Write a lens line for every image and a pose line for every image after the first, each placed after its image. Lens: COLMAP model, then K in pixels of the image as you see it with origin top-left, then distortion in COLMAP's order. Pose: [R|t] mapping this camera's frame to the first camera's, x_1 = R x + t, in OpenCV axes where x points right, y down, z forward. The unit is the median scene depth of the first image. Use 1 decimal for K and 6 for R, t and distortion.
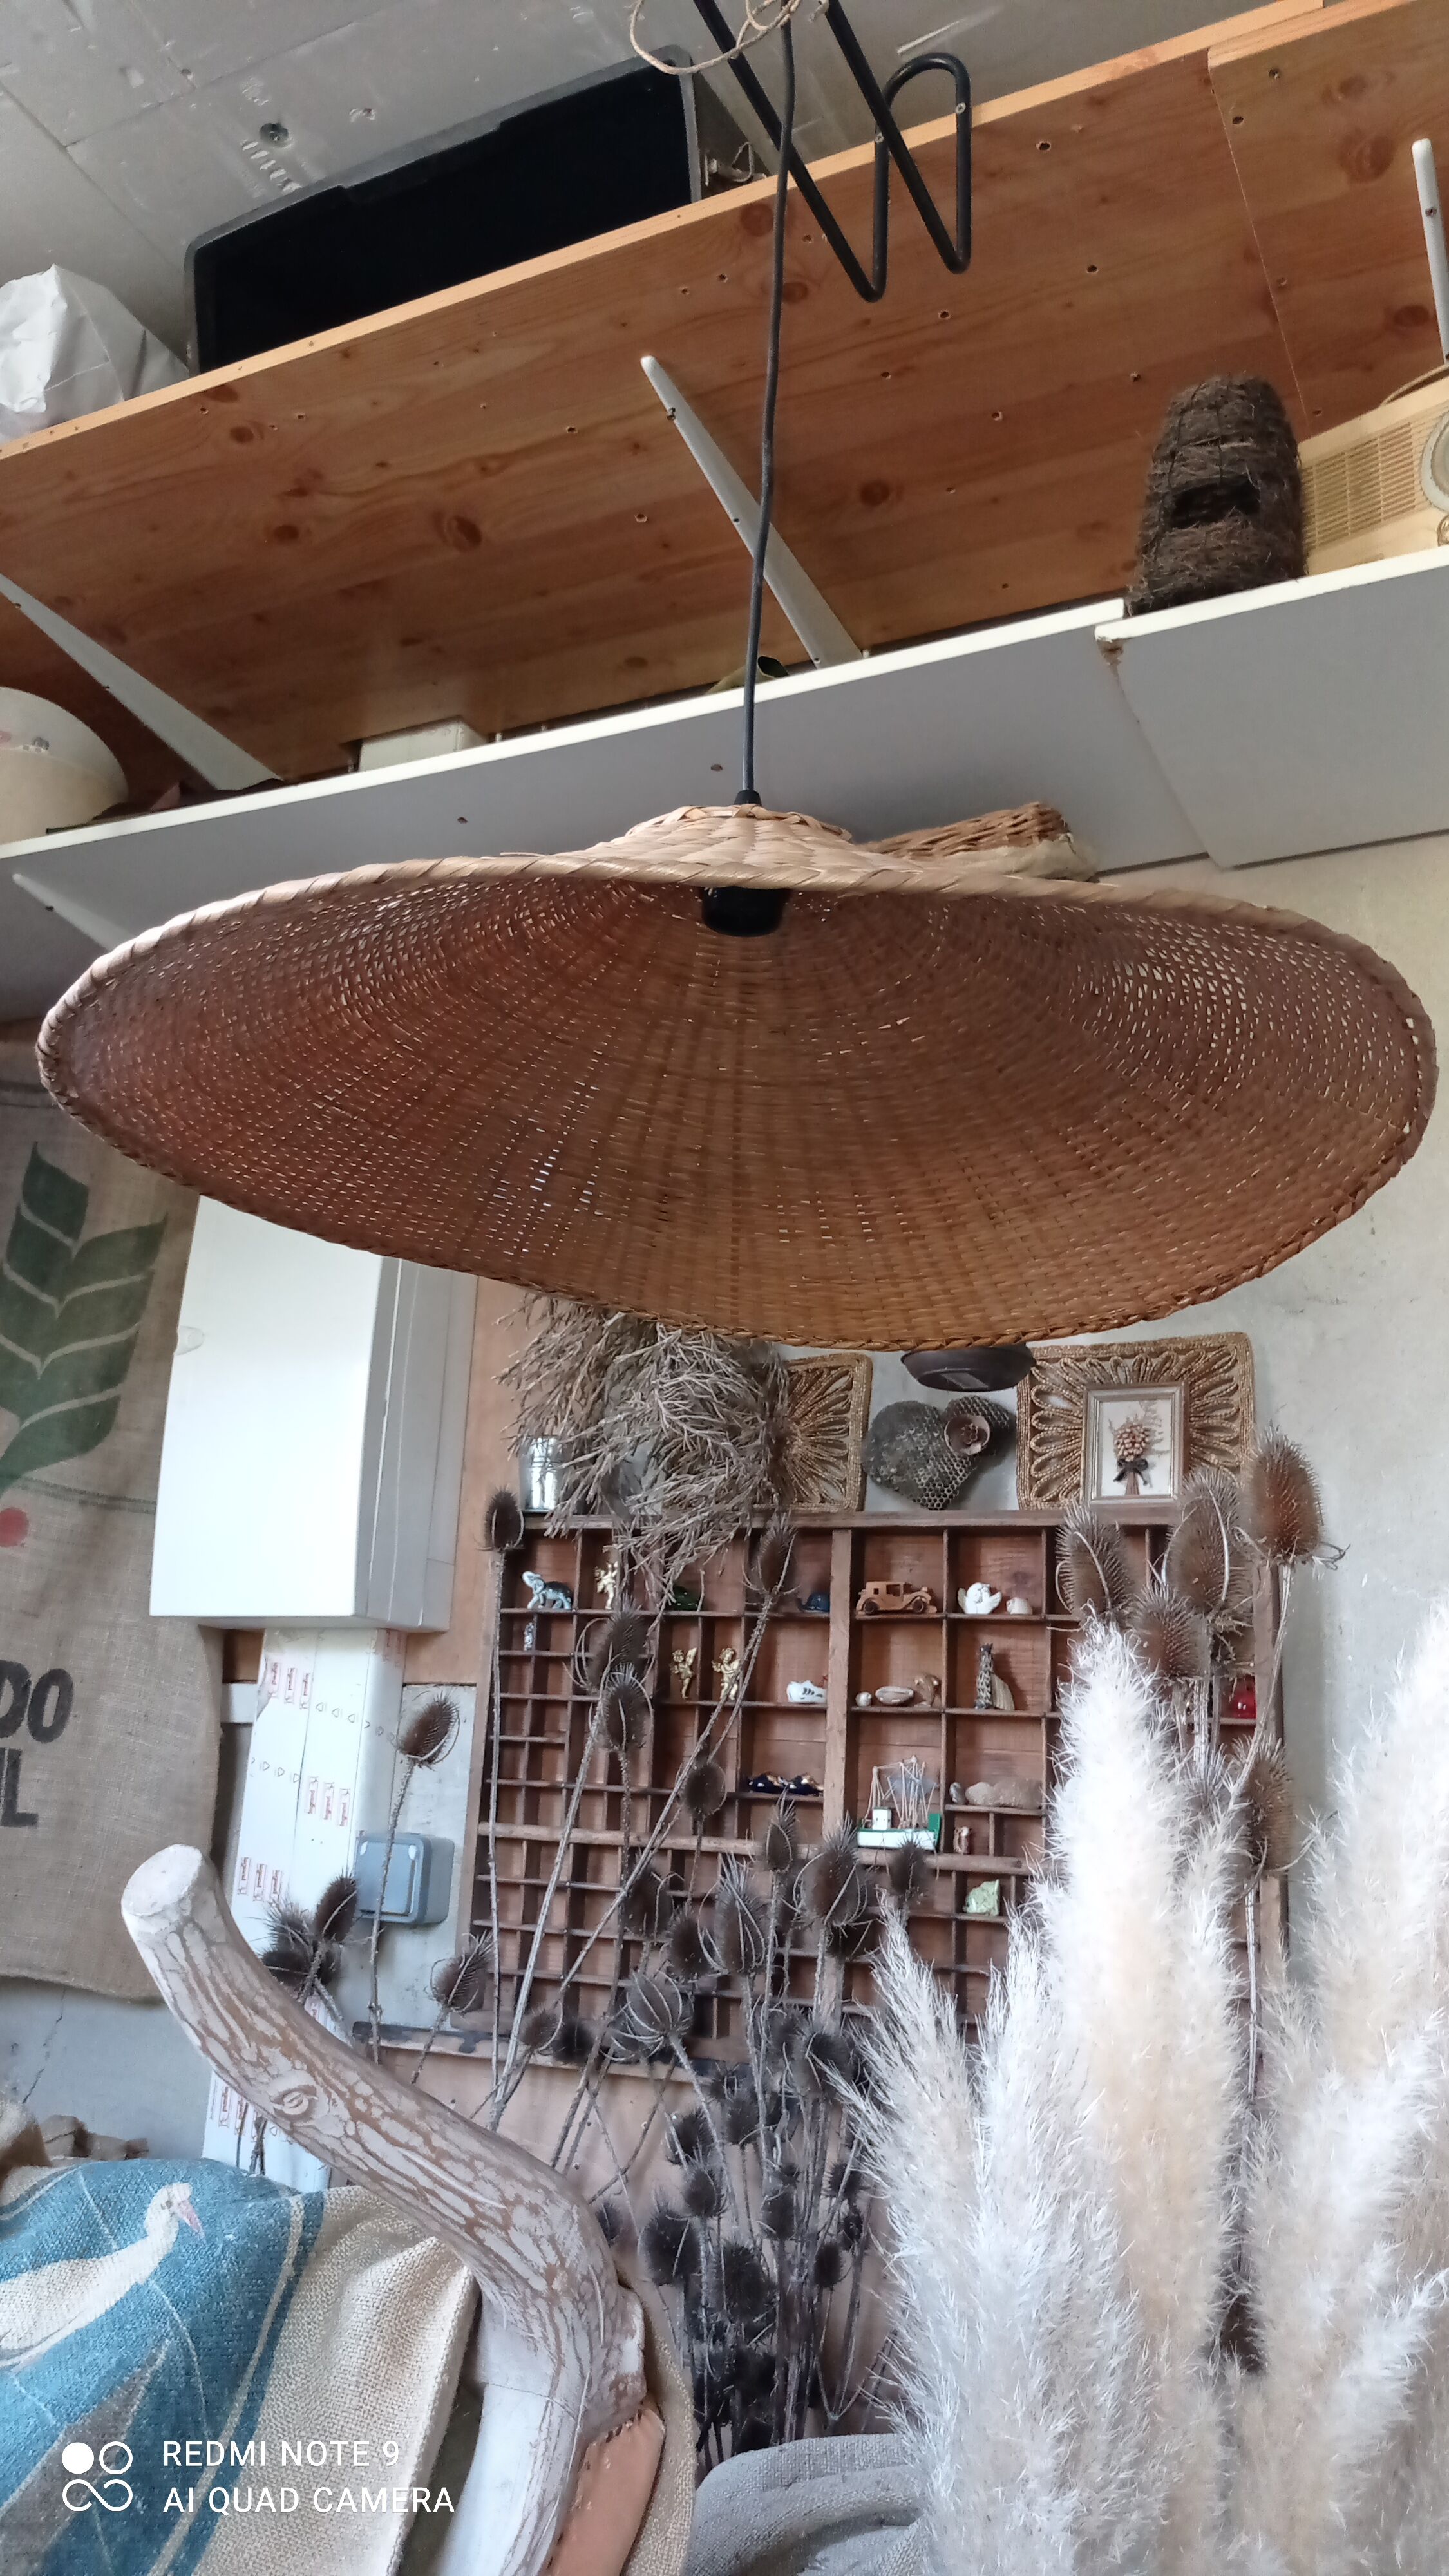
lens RADIAL K [[1942.5, 0, 671.9], [0, 1942.5, 1236.0], [0, 0, 1]] dist [0.022021, -0.019942]
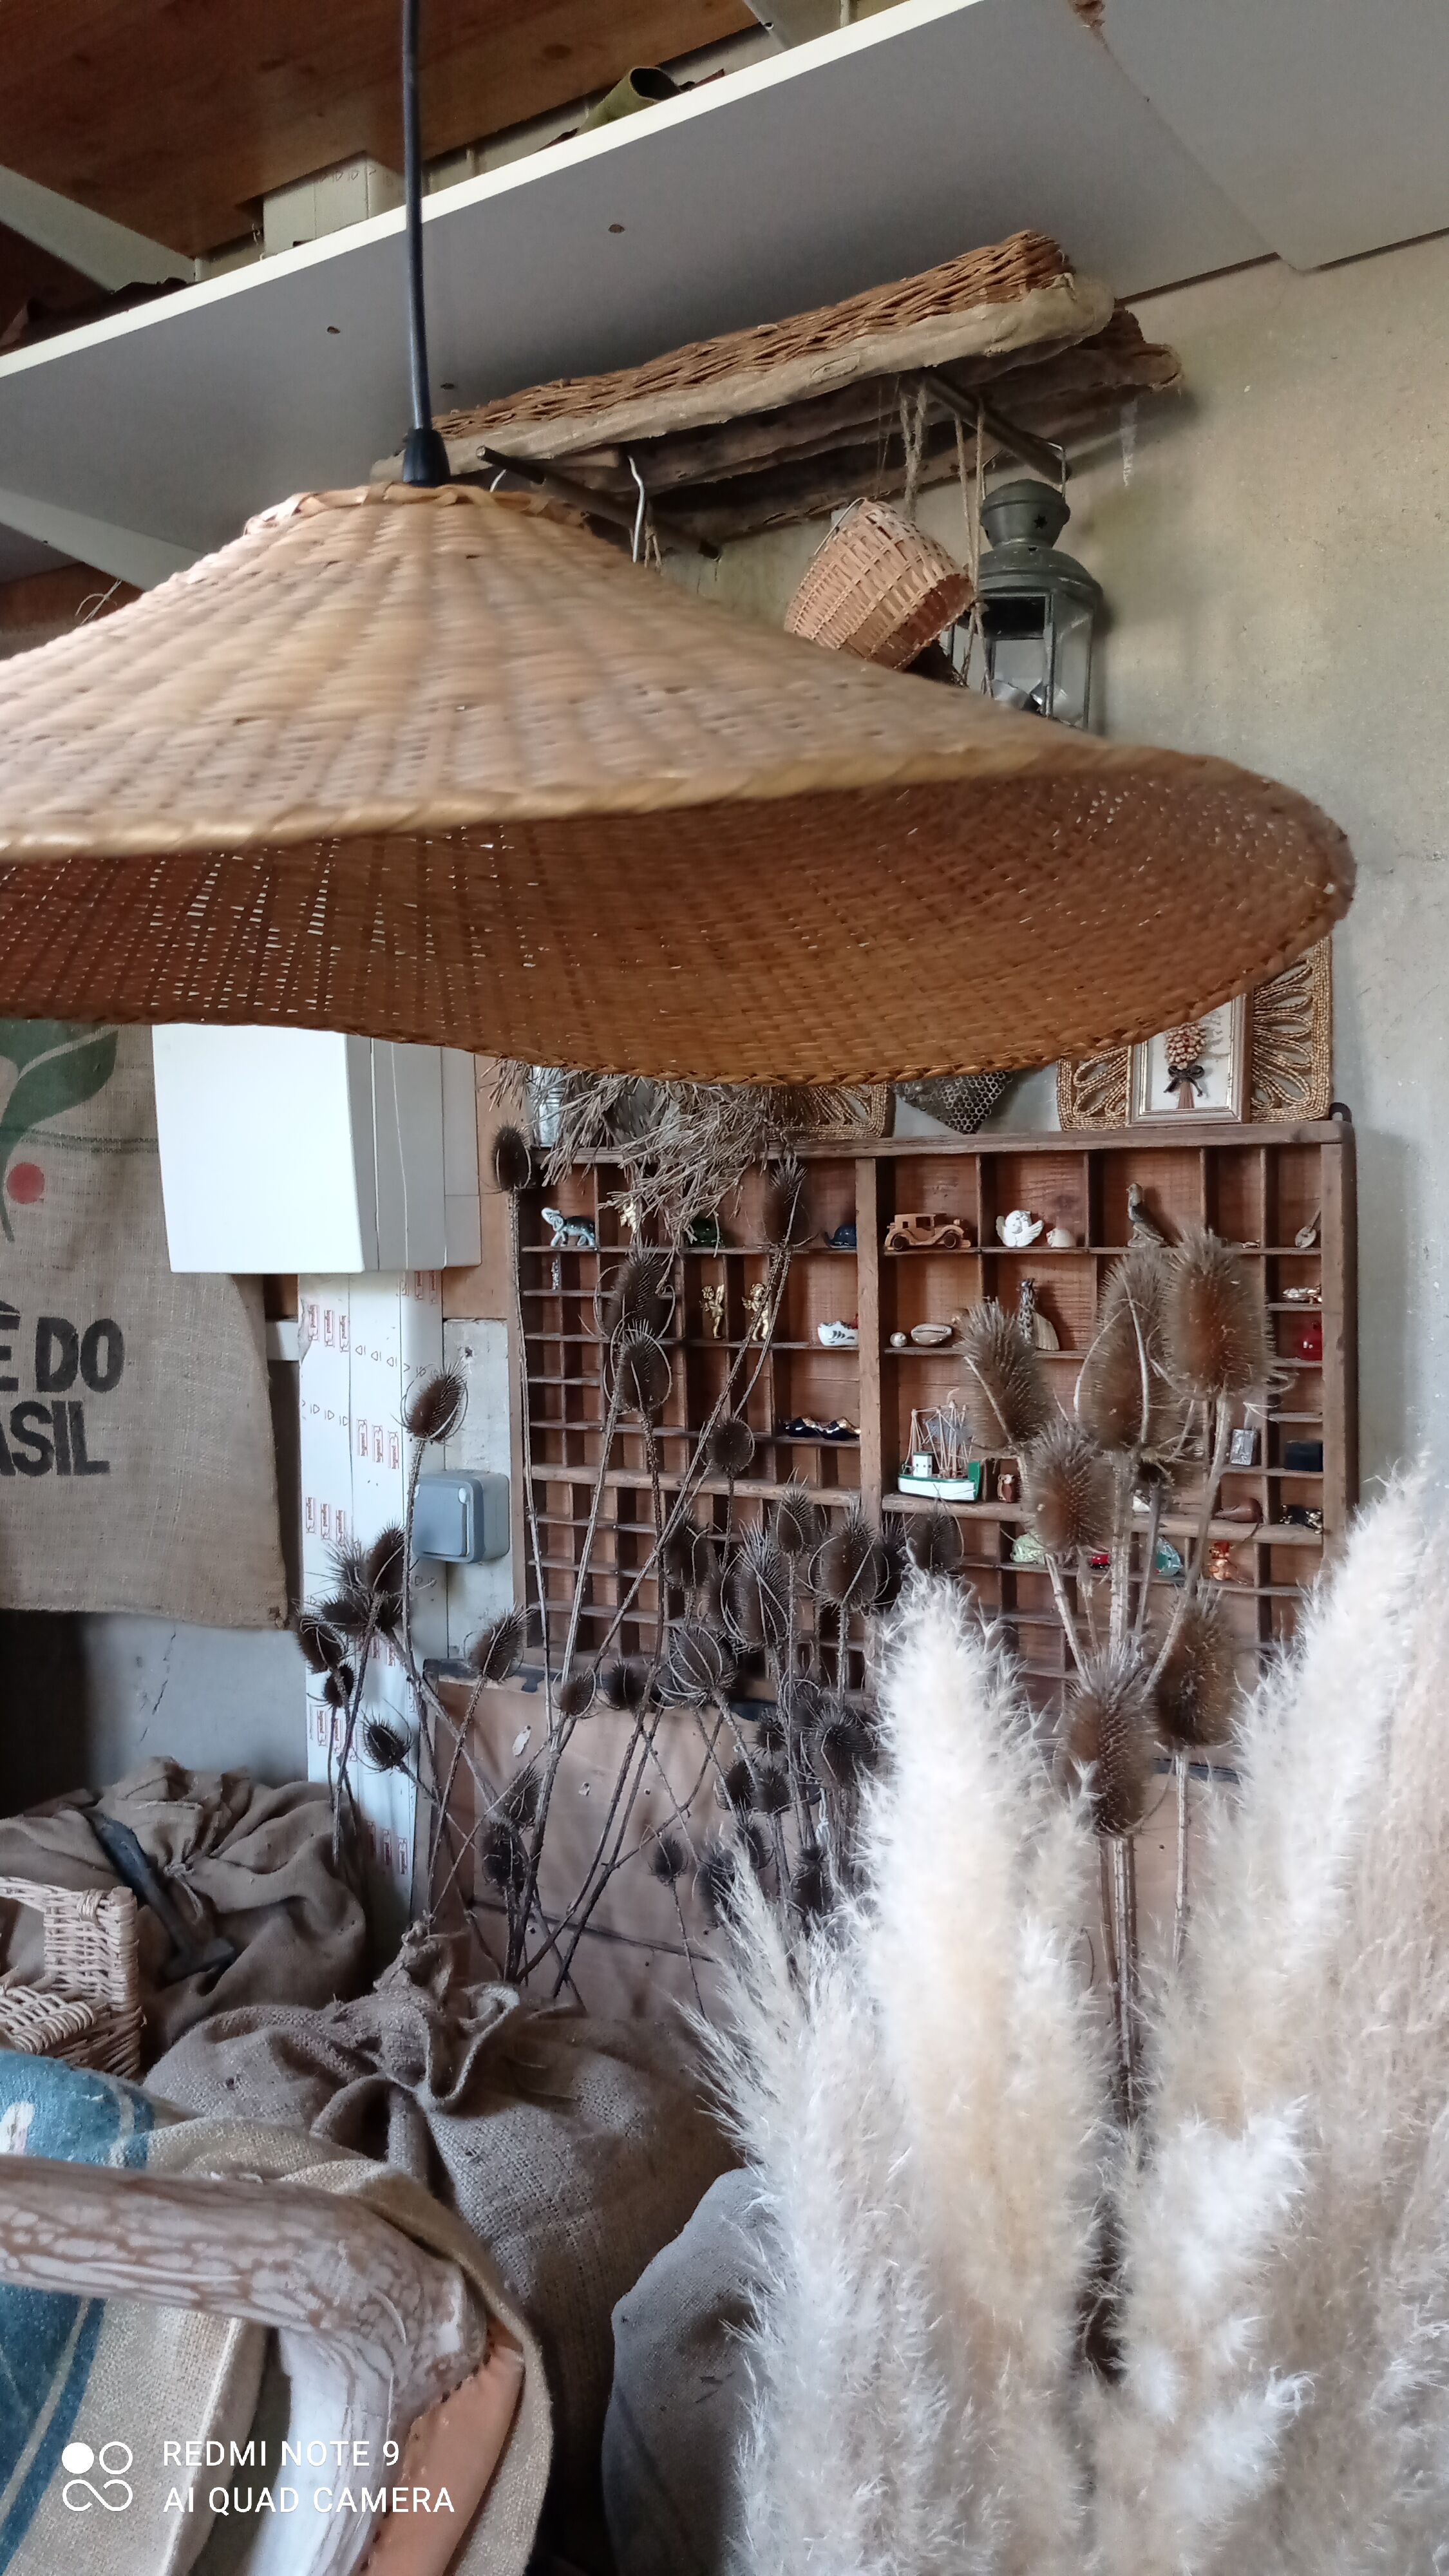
lens RADIAL K [[1942.5, 0, 696.2], [0, 1942.5, 1252.4], [0, 0, 1]] dist [0.022021, -0.019942]
pose [[0.990144, -0.073886, -0.118978, 0.116783], [0.106884, 0.947605, 0.301034, -0.085454], [0.090502, -0.310784, 0.946162, 0.143919]]
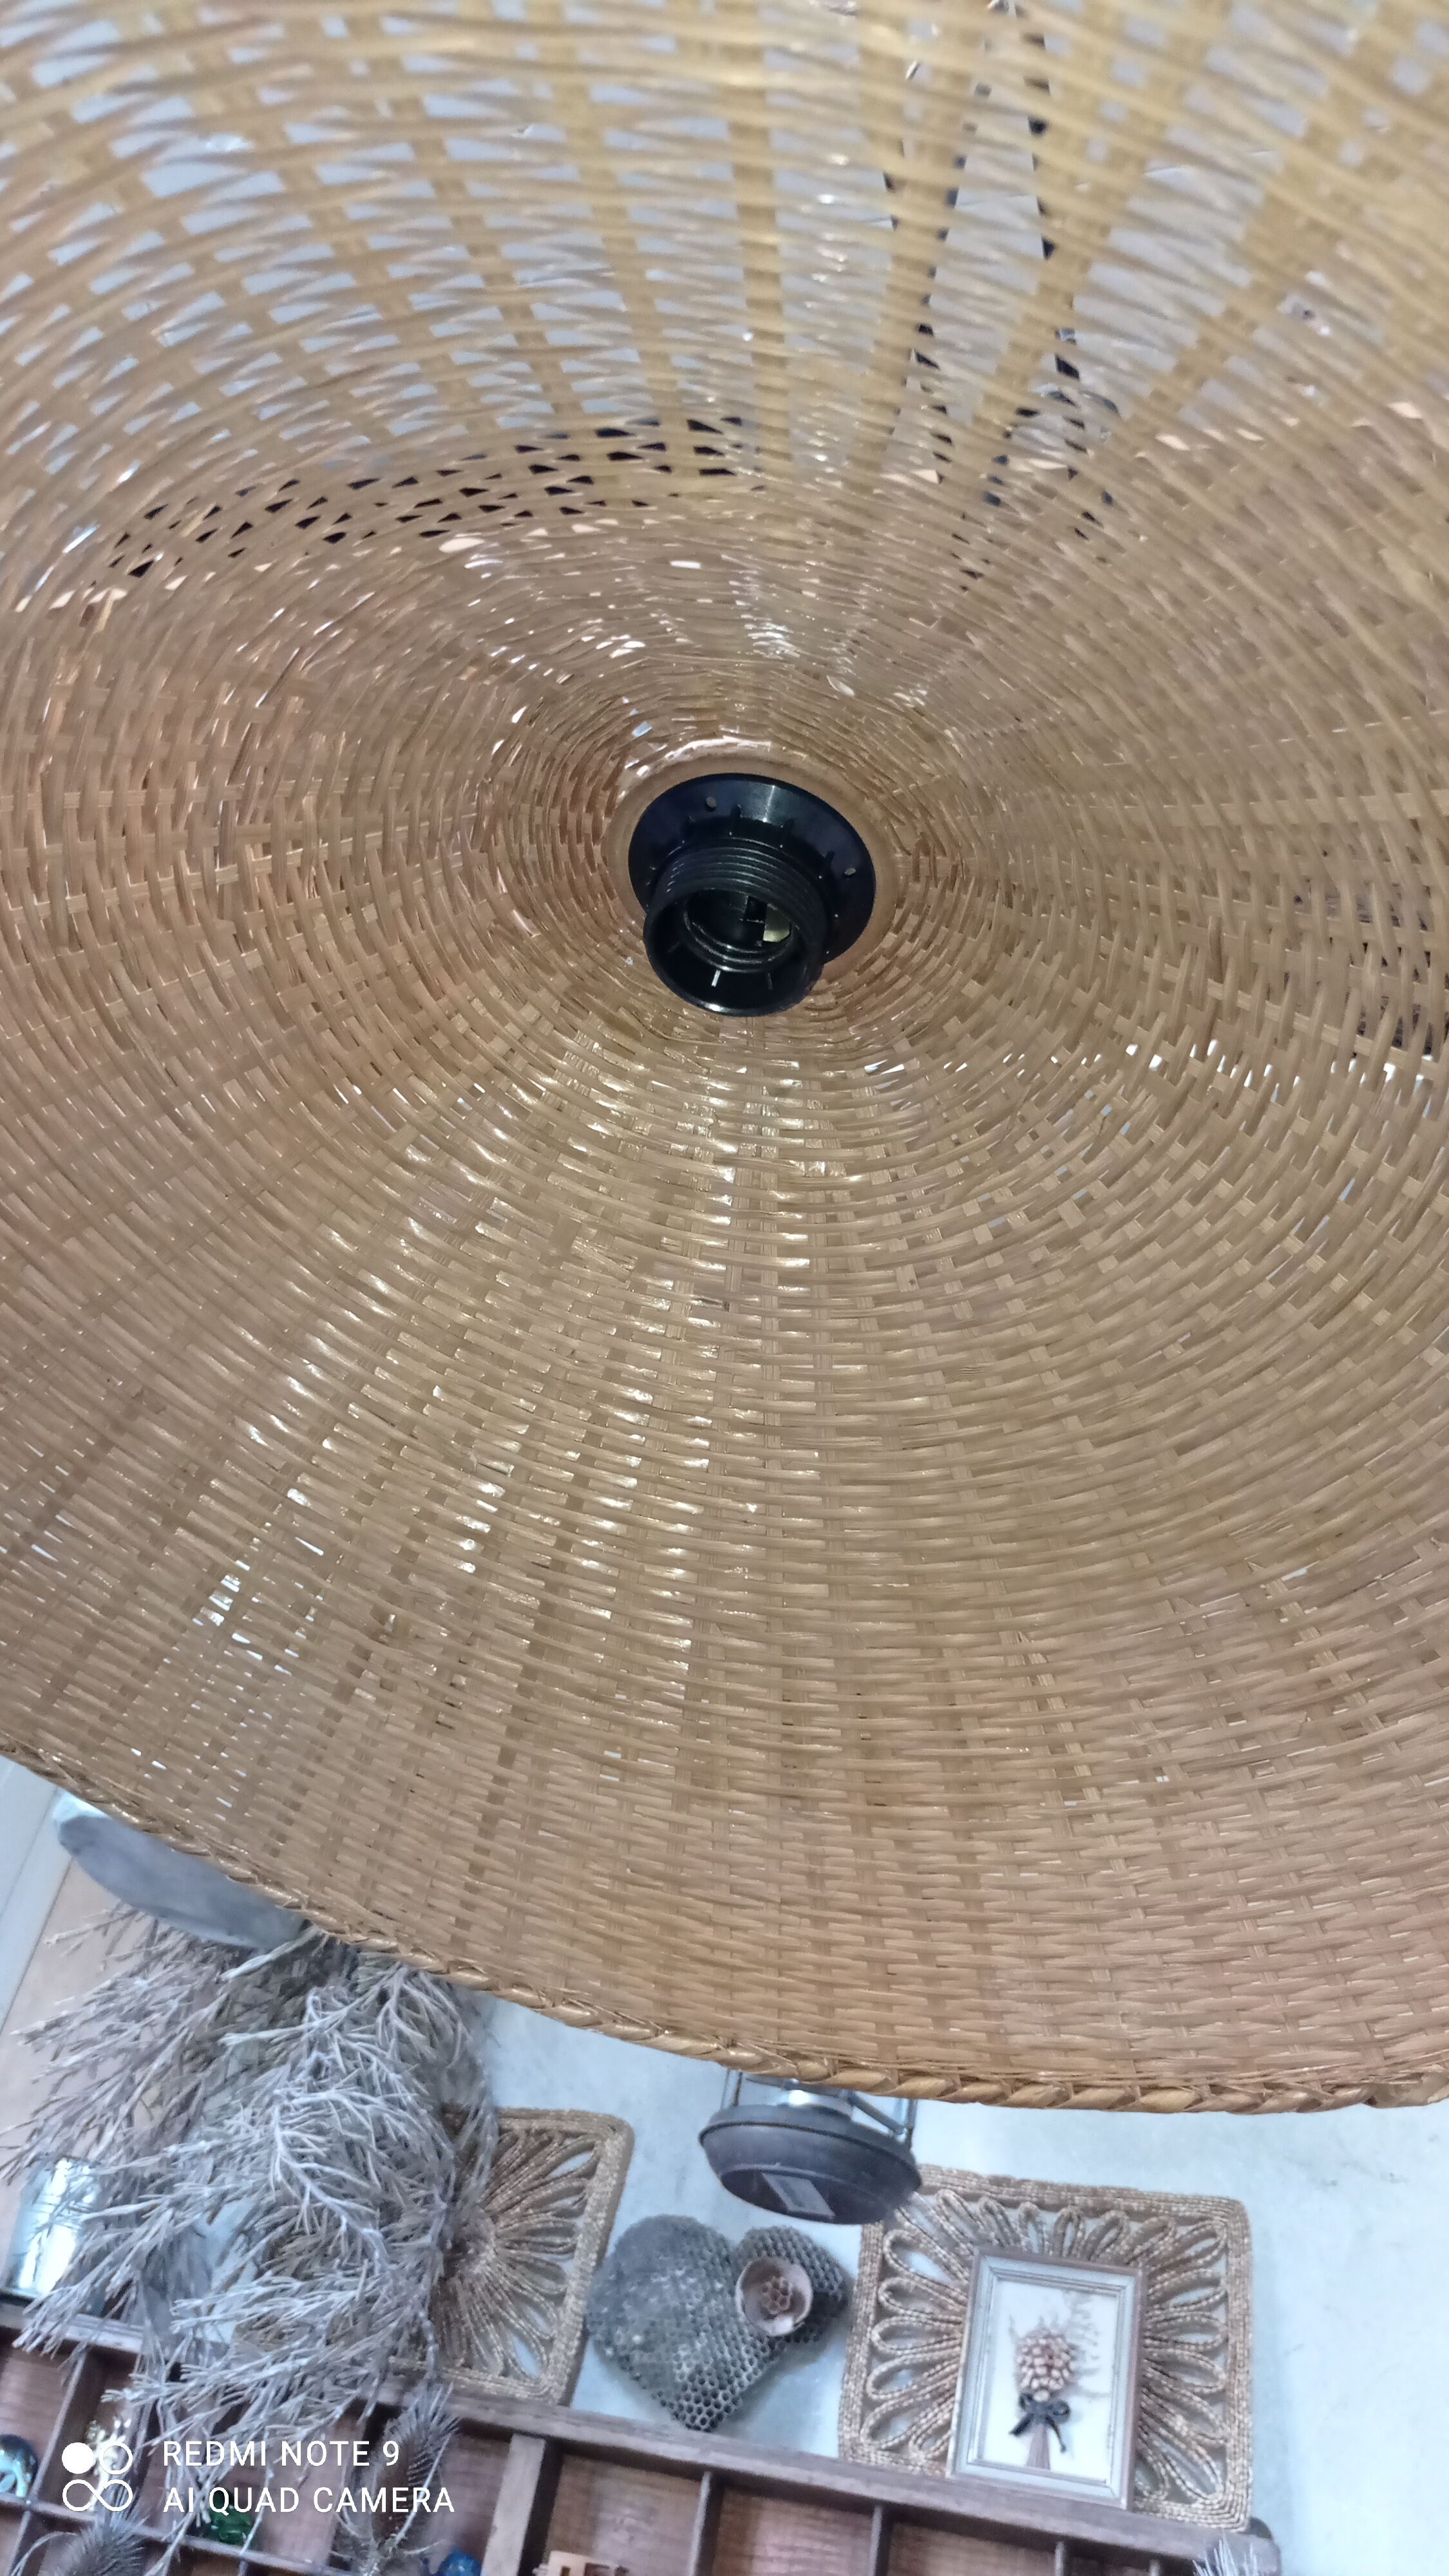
lens RADIAL K [[1942.5, 0, 720.8], [0, 1942.5, 1278.5], [0, 0, 1]] dist [0.022021, -0.019942]
pose [[0.966189, 0.242068, 0.088778, 0.008080], [-0.194448, 0.910218, -0.365641, 0.040563], [-0.169317, 0.336016, 0.926512, 0.347892]]
